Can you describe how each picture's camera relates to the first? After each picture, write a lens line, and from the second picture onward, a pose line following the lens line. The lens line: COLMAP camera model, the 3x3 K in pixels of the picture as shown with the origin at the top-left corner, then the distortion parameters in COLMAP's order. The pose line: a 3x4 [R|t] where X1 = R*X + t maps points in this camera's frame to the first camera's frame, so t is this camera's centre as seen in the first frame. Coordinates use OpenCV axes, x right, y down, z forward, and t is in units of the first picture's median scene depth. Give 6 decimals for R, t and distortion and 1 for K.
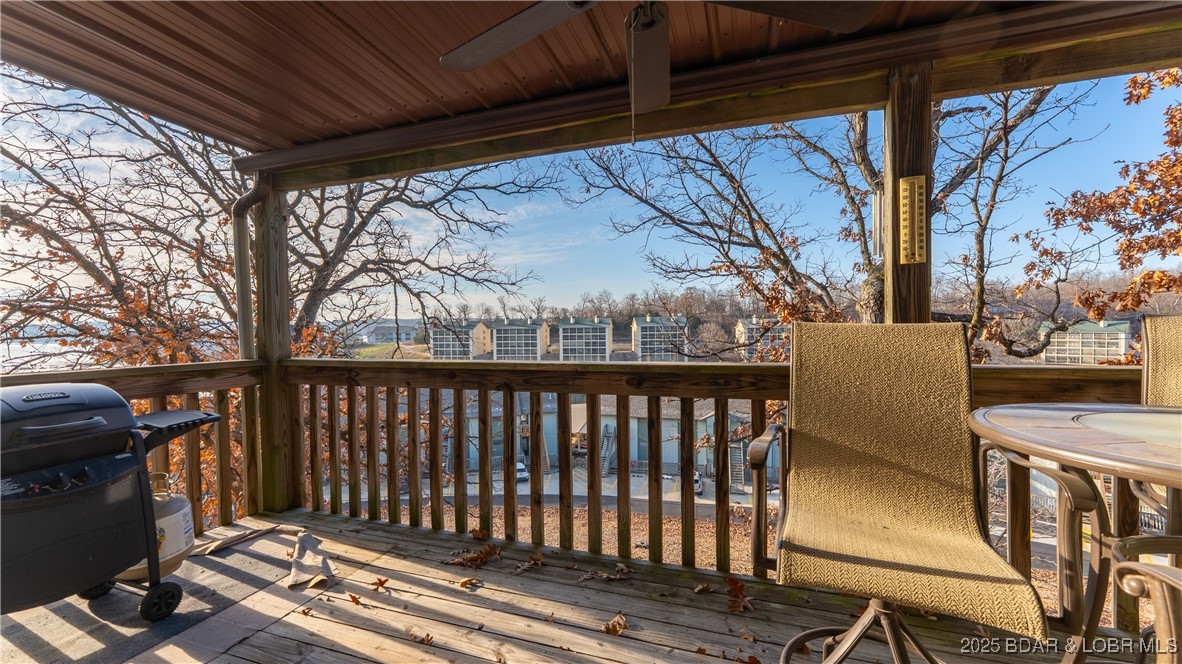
lens RADIAL K [[486.2, 0, 586.2], [0, 486.2, 325.8], [0, 0, 1]] dist [-0.001326, -0.000138]
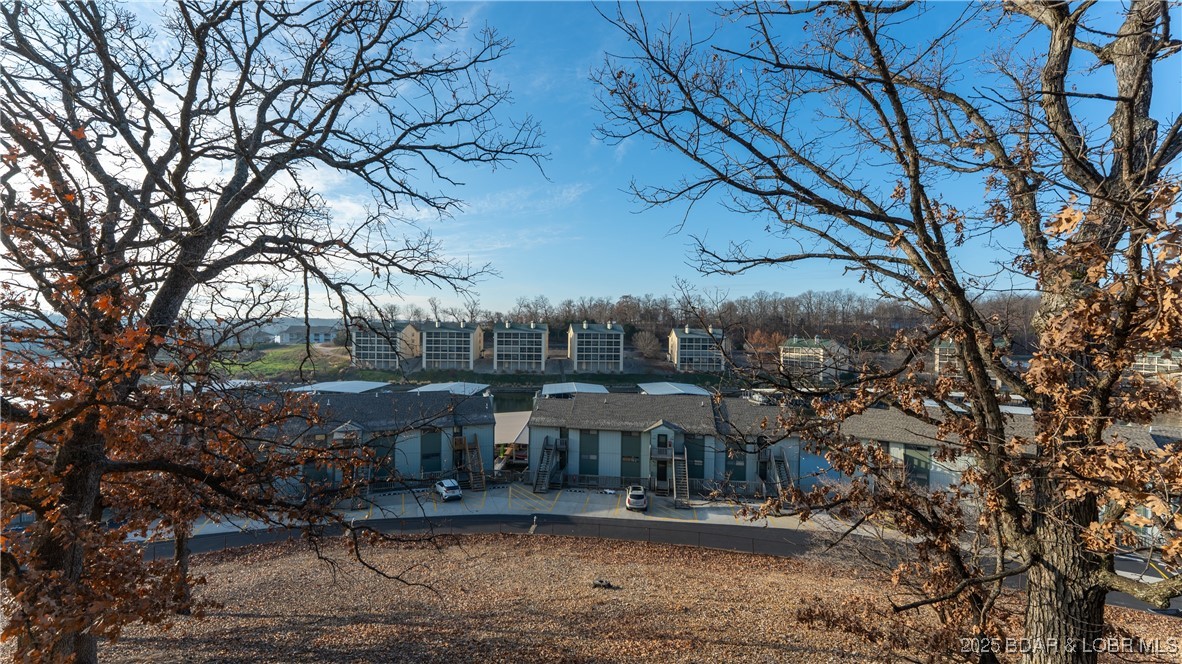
lens RADIAL K [[489.8, 0, 591.0], [0, 489.8, 332.0], [0, 0, 1]] dist [0.000017, 0.000141]
pose [[0.989528, 0.026378, 0.141907, -0.034549], [-0.026376, 0.999650, -0.001894, -0.001372], [-0.141907, -0.001869, 0.989878, 0.104023]]
